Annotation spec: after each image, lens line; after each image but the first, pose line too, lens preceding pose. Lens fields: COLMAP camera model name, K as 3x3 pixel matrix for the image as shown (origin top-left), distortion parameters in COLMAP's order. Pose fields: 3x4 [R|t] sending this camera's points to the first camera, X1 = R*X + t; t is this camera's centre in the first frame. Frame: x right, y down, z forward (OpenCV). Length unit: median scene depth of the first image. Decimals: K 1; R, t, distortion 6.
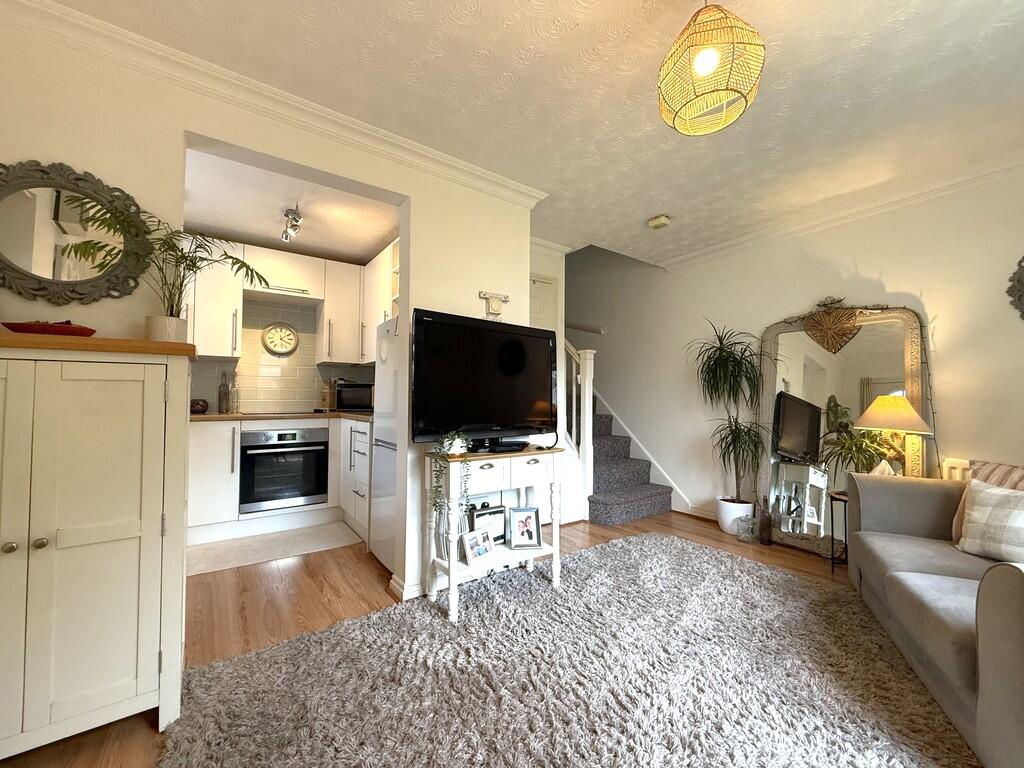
lens RADIAL K [[408.4, 0, 508.2], [0, 408.4, 385.4], [0, 0, 1]] dist [-0.002565, -0.000151]
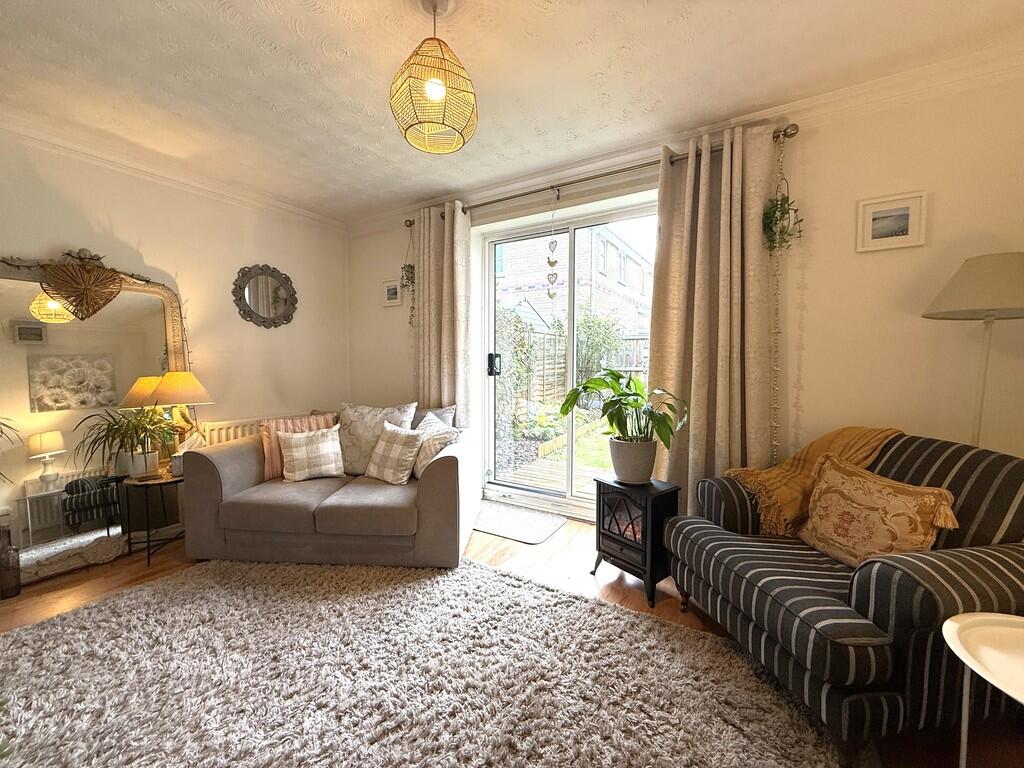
lens RADIAL K [[408.4, 0, 505.0], [0, 408.4, 384.7], [0, 0, 1]] dist [-0.002565, -0.000151]
pose [[-0.384731, -0.056619, 0.921291, -0.732754], [-0.034723, 0.998298, 0.046852, -0.039992], [-0.922375, -0.013964, -0.386042, 1.363472]]
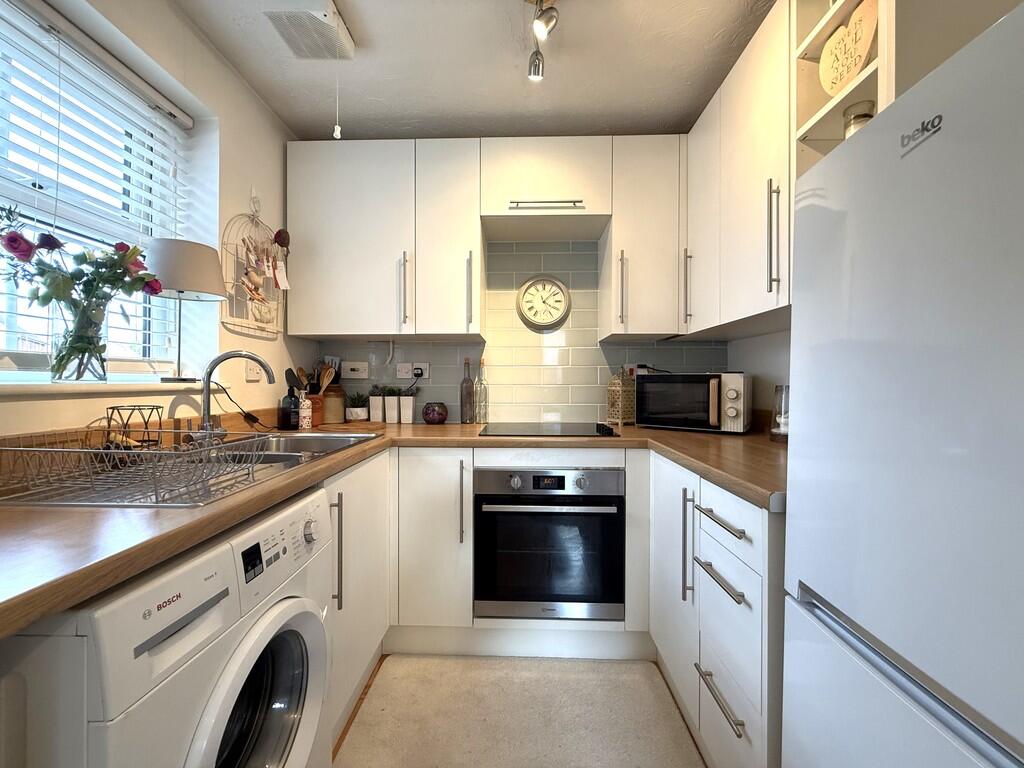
lens RADIAL K [[408.4, 0, 511.8], [0, 408.4, 384.6], [0, 0, 1]] dist [-0.002565, -0.000151]
pose [[0.795931, 0.001538, -0.605386, -0.236776], [0.019660, 0.999404, 0.028387, -0.010783], [0.605068, -0.034496, 0.795426, 0.501377]]
